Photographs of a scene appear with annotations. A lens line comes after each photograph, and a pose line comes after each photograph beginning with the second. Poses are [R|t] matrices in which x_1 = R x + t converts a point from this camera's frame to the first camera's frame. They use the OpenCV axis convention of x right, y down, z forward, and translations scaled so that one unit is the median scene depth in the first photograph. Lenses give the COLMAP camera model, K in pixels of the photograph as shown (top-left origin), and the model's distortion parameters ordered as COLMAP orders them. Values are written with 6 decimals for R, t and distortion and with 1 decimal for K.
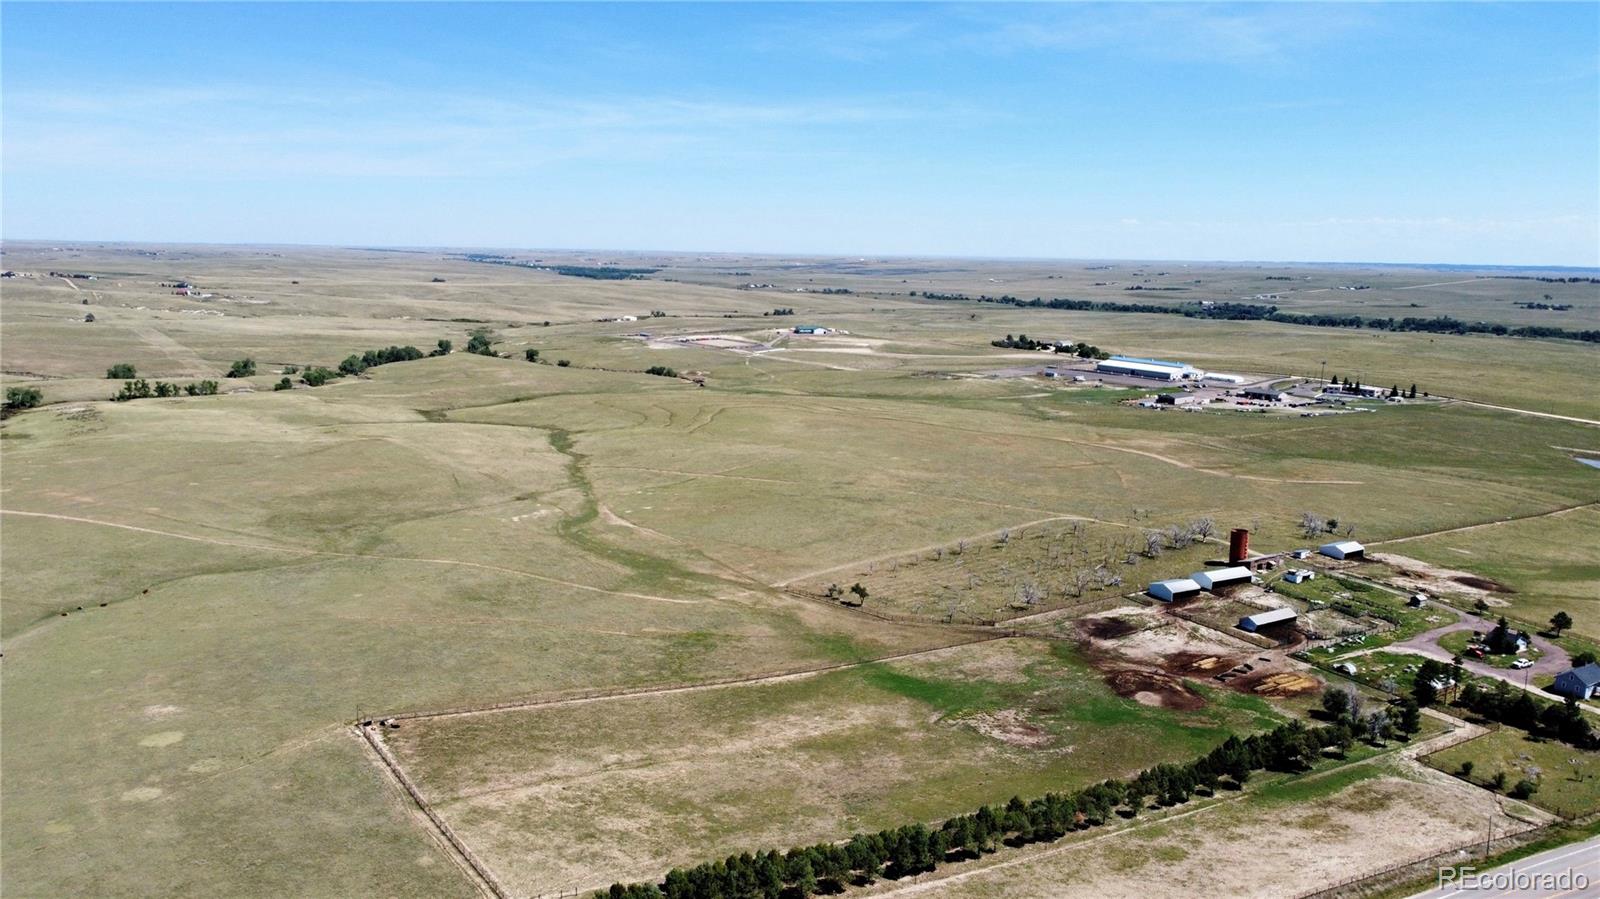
lens RADIAL K [[1211.5, 0, 800.0], [0, 1211.5, 449.5], [0, 0, 1]] dist [0.004328, -0.002133]
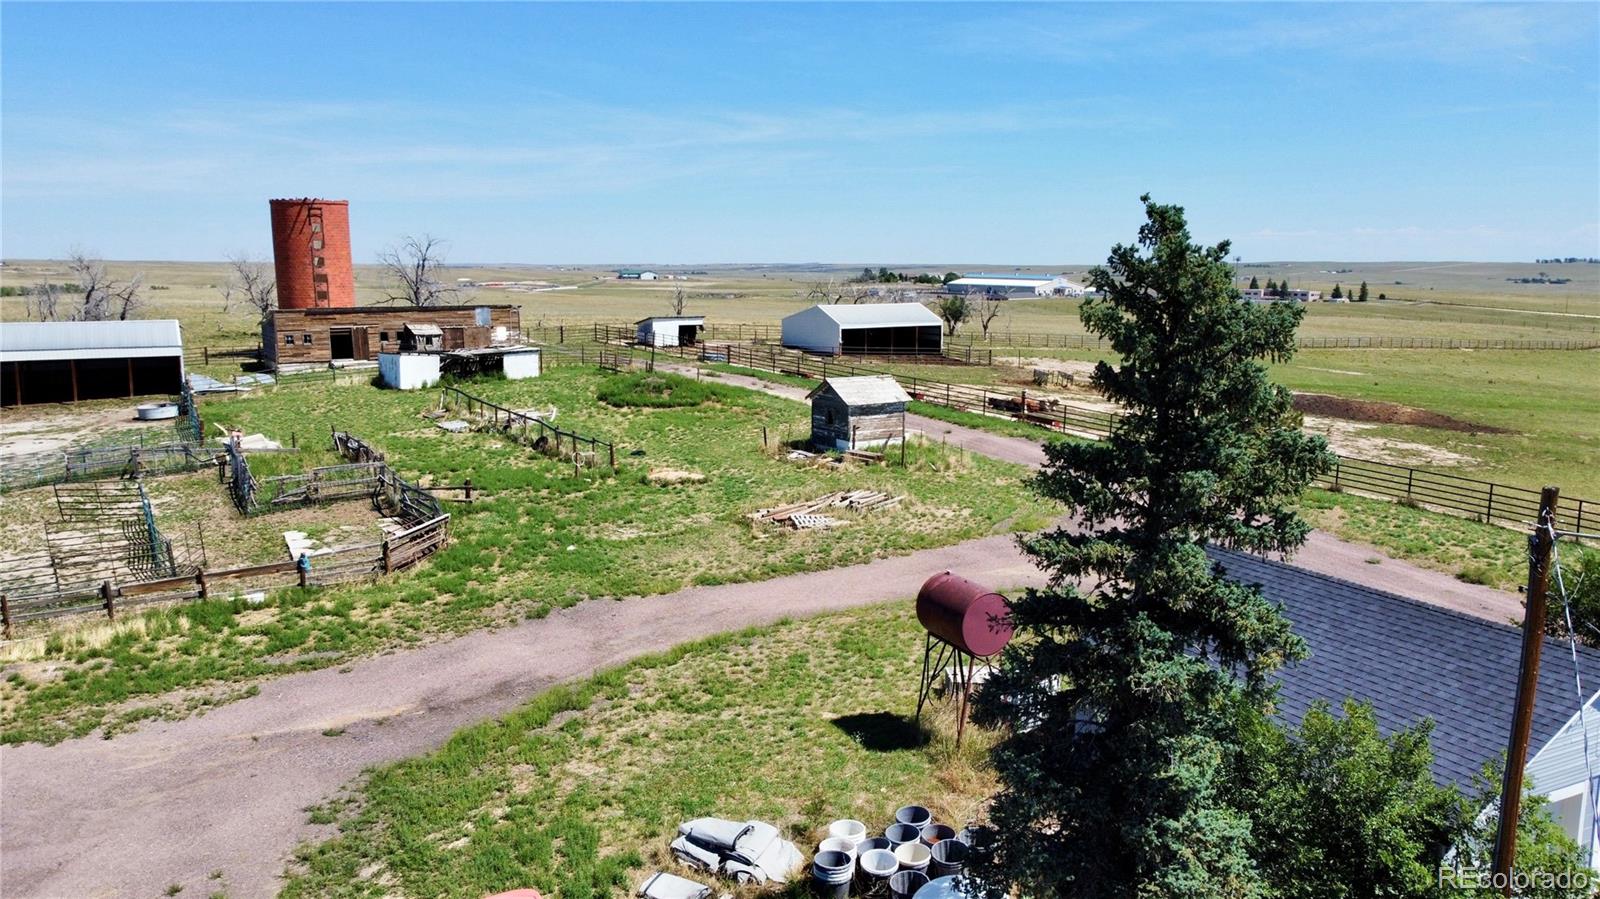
lens RADIAL K [[1204.4, 0, 799.7], [0, 1204.4, 466.6], [0, 0, 1]] dist [0.028937, -0.055466]
pose [[0.999900, -0.014120, 0.000254, 0.487102], [0.014120, 0.999899, 0.001532, 0.126454], [-0.000275, -0.001528, 0.999999, 0.824671]]
